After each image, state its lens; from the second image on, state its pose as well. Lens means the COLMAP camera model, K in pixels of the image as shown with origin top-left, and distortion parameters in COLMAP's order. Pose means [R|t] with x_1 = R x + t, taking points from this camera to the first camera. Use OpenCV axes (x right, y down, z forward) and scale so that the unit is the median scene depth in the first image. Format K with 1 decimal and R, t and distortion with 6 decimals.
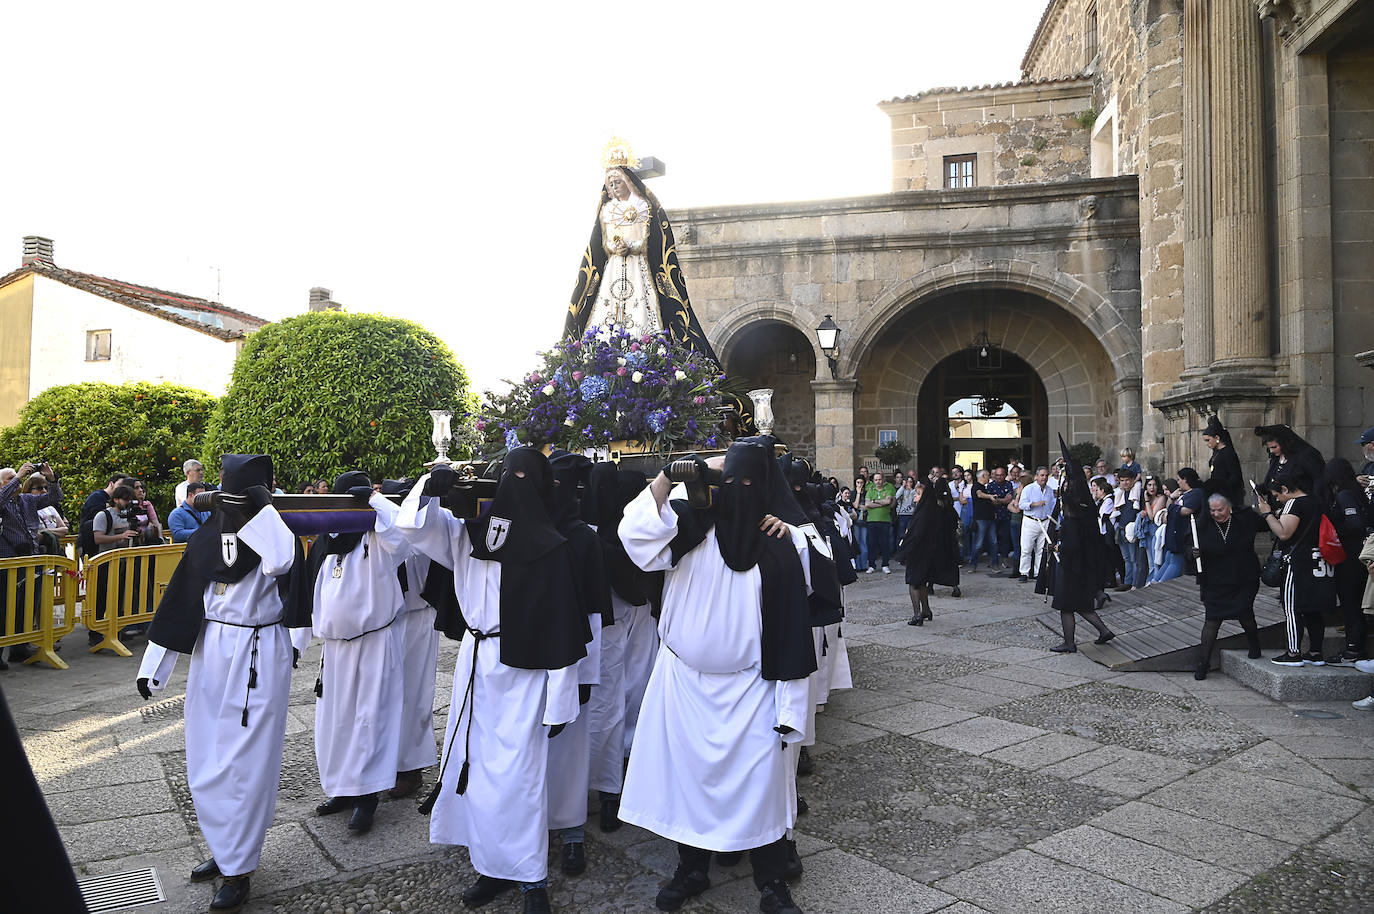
lens RADIAL K [[937.1, 0, 687.8], [0, 937.1, 461.1], [0, 0, 1]] dist [-0.041156, 0.007851]
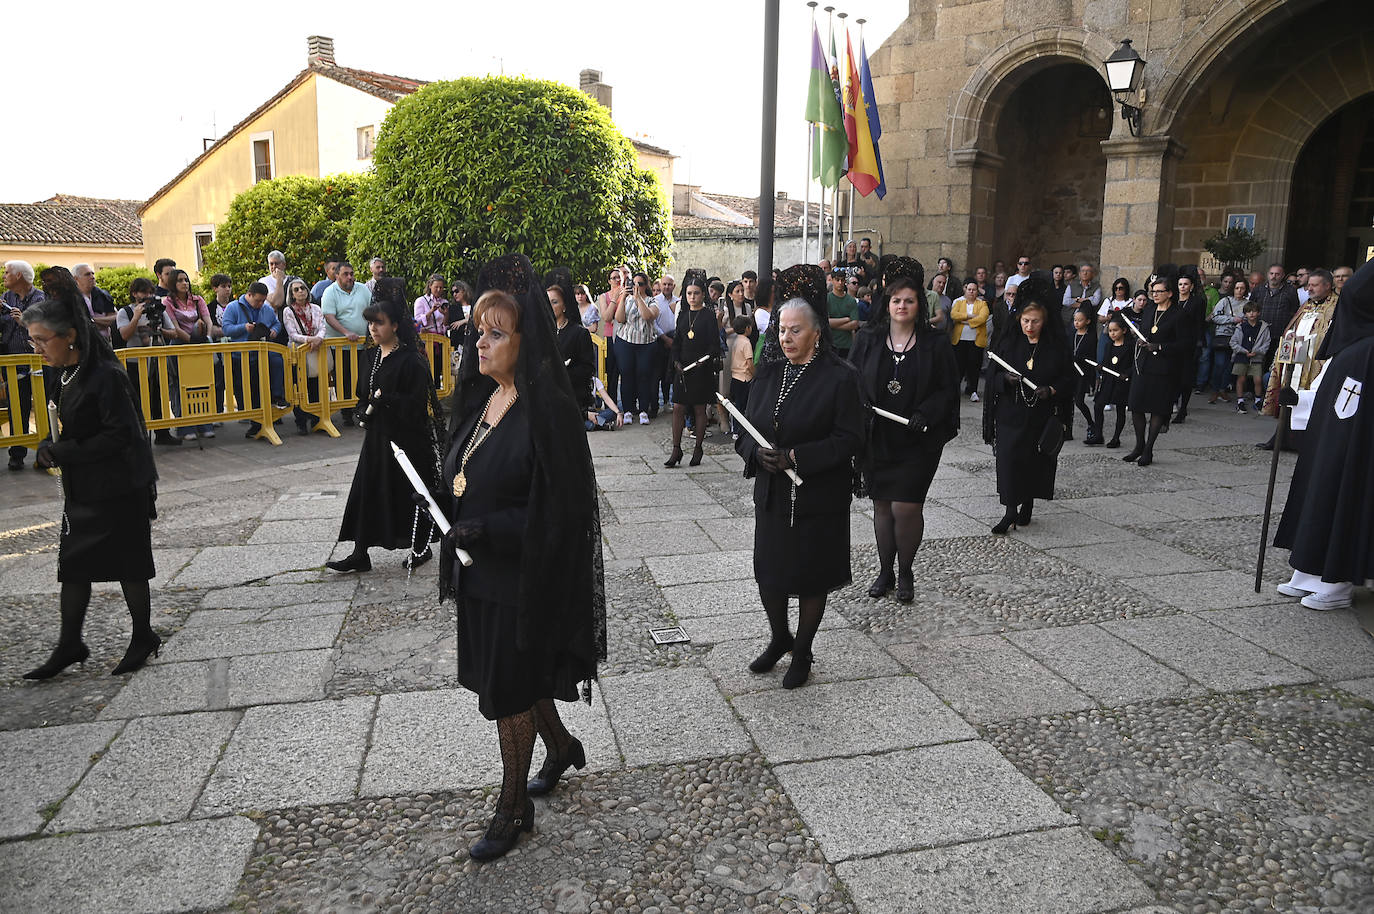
lens RADIAL K [[933.0, 0, 688.8], [0, 933.0, 460.5], [0, 0, 1]] dist [-0.043753, 0.007539]
pose [[0.918825, 0.081766, -0.386102, 0.138405], [0.000283, 0.978166, 0.207824, 0.007509], [0.394665, -0.191063, 0.898741, 0.200292]]
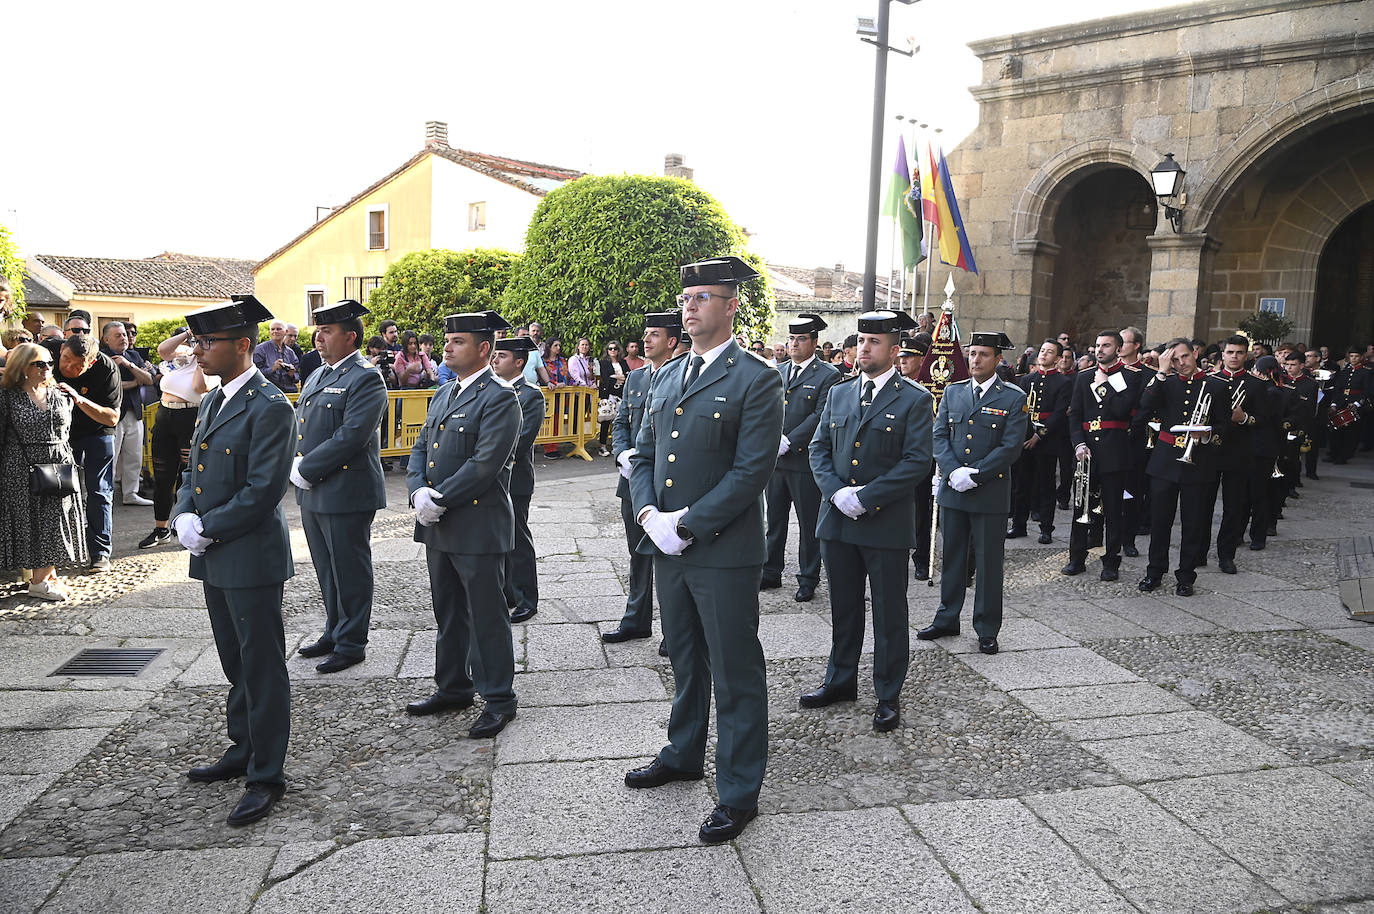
lens RADIAL K [[937.1, 0, 687.8], [0, 937.1, 461.1], [0, 0, 1]] dist [-0.041156, 0.007851]
pose [[0.902704, 0.079939, -0.422770, 0.131527], [-0.020230, 0.989388, 0.143881, 0.002613], [0.429786, -0.121330, 0.894742, 0.060882]]
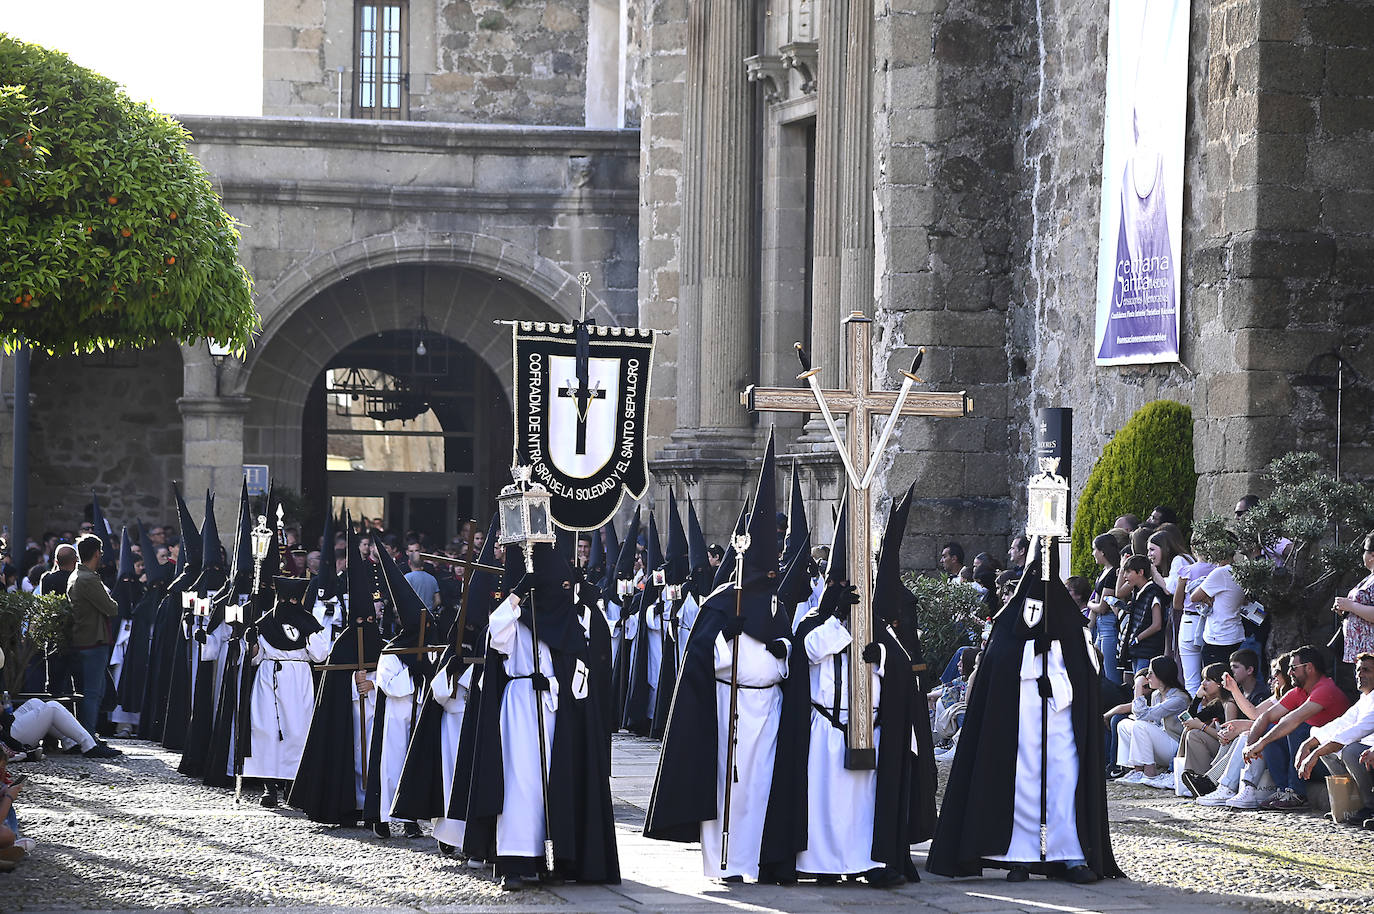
lens RADIAL K [[4820.9, 0, 687.0], [0, 4820.9, 457.0], [0, 0, 1]] dist [0.193370, 1.805339]
pose [[0.909150, 0.018455, 0.416060, -0.984883], [-0.018552, 0.999821, -0.003811, -0.039232], [-0.416056, -0.004254, 0.909329, -2.295502]]
